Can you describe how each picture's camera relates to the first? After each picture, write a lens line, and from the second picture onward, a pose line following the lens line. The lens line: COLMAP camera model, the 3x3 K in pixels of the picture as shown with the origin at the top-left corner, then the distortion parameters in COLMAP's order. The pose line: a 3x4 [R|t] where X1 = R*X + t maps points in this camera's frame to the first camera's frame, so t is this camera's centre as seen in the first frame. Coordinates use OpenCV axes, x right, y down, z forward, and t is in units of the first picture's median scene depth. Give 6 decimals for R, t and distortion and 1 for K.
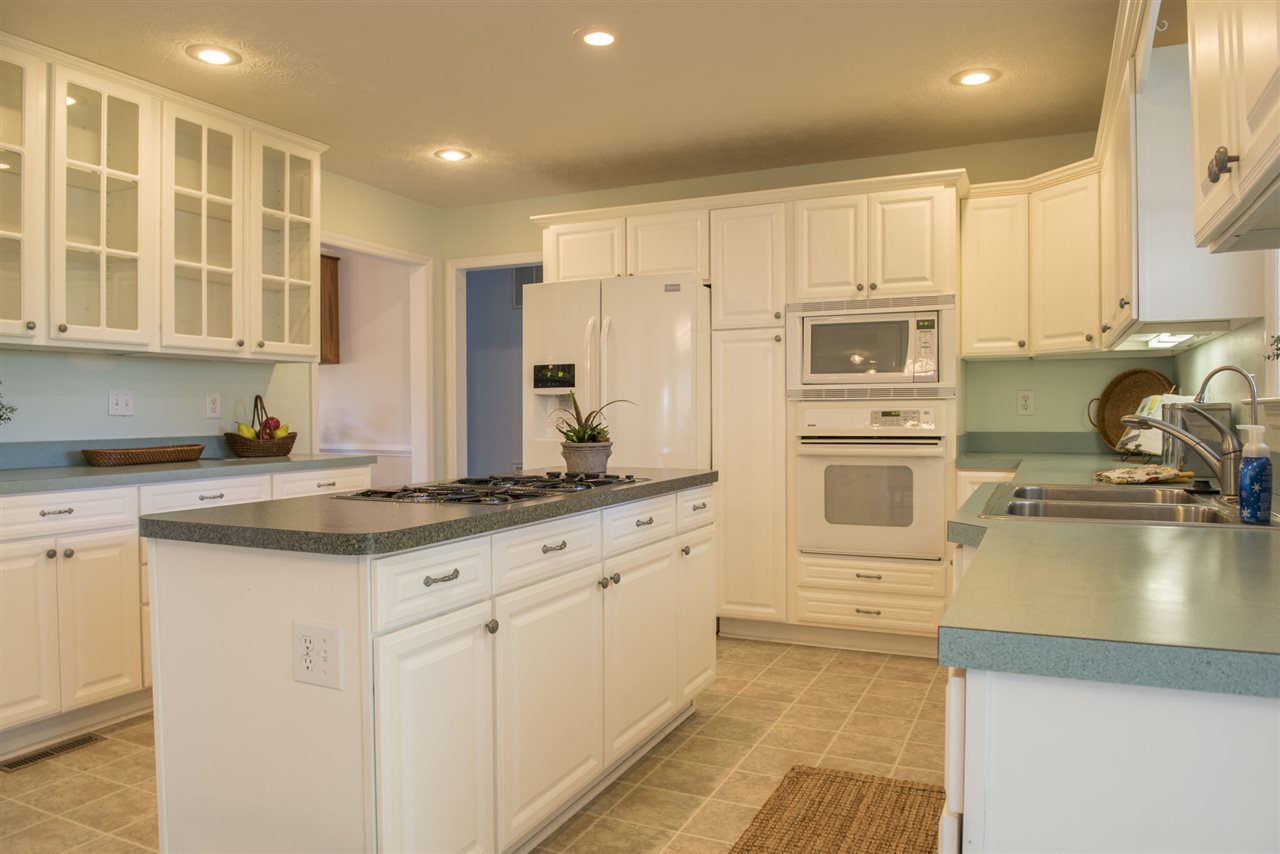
lens RADIAL K [[897.4, 0, 617.1], [0, 897.4, 409.2], [0, 0, 1]] dist [-0.046462, 0.003298]
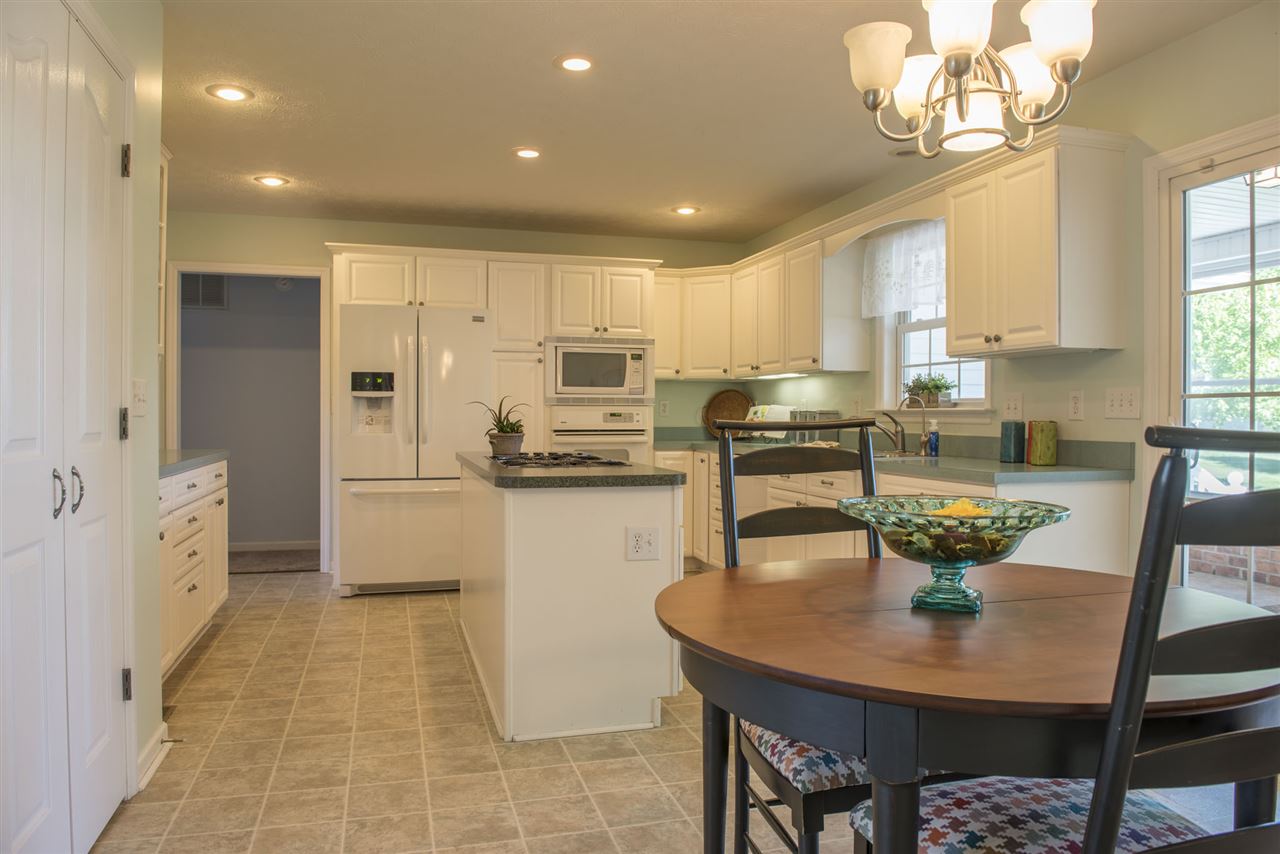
lens RADIAL K [[897.4, 0, 600.6], [0, 897.4, 426.7], [0, 0, 1]] dist [-0.046462, 0.003298]
pose [[0.761319, -0.001165, 0.648377, -0.687040], [-0.010693, 0.999840, 0.014352, 0.003919], [-0.648290, -0.017859, 0.761184, -0.139734]]
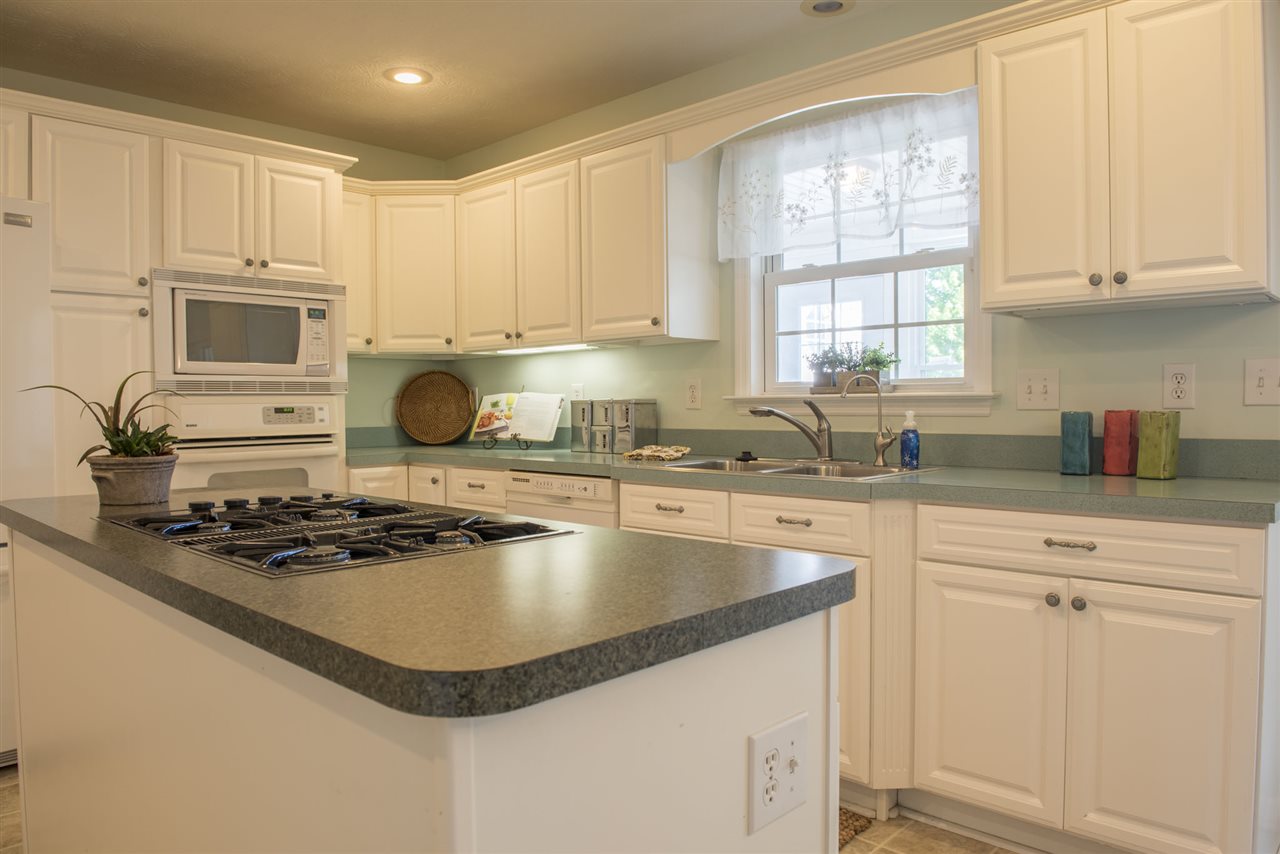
lens RADIAL K [[897.4, 0, 637.2], [0, 897.4, 422.5], [0, 0, 1]] dist [-0.046462, 0.003298]
pose [[0.302785, -0.016707, 0.952913, -0.426511], [0.002718, 0.999857, 0.016667, 0.003524], [-0.953055, -0.002457, 0.302787, 0.387926]]
